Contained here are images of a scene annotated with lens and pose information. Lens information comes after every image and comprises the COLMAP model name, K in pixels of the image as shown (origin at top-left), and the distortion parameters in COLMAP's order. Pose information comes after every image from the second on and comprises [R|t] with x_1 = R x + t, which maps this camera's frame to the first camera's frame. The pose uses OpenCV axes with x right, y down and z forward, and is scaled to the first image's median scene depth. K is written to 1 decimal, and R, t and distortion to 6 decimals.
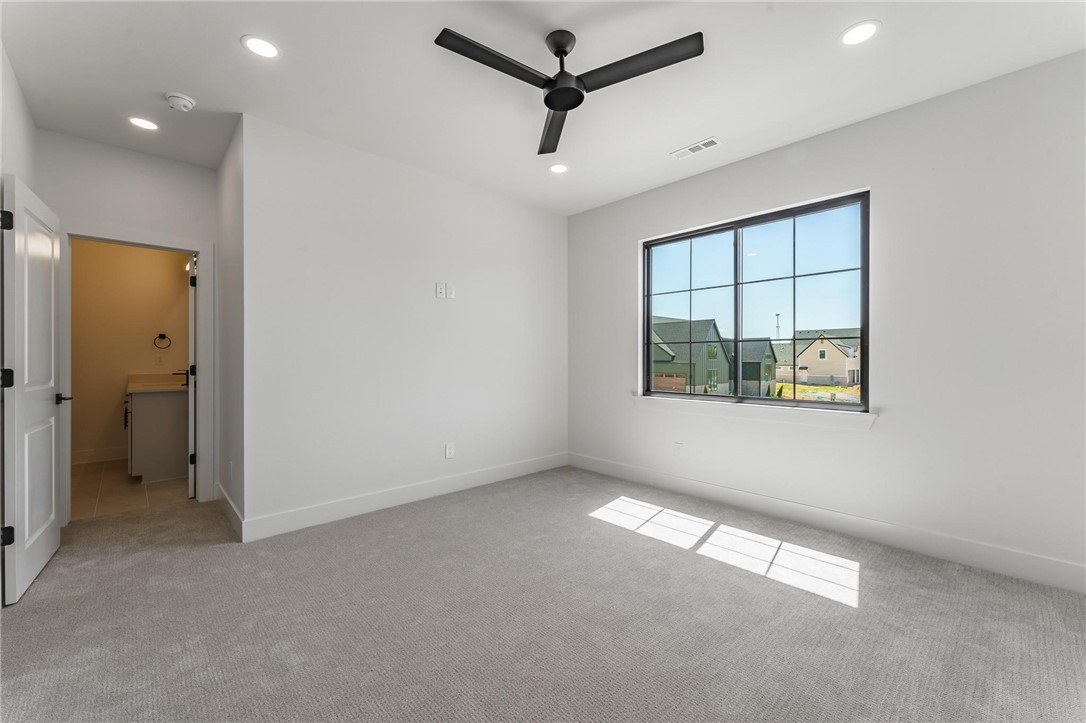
lens RADIAL K [[435.3, 0, 544.6], [0, 435.3, 359.5], [0, 0, 1]] dist [0.001734, 0.000060]
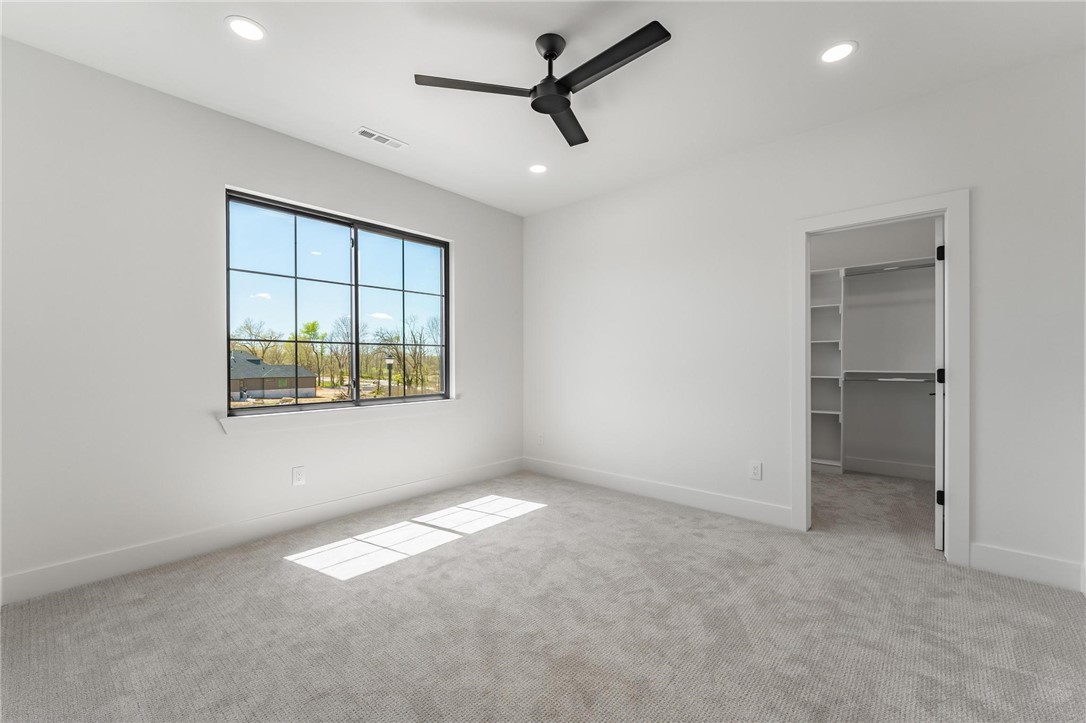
lens RADIAL K [[451.9, 0, 544.9], [0, 451.9, 361.2], [0, 0, 1]] dist [0.001865, -0.000019]
pose [[-0.098854, 0.001771, 0.995100, -0.736939], [0.006087, 0.999981, -0.001175, 0.002625], [-0.995083, 0.005941, -0.098862, 0.823308]]
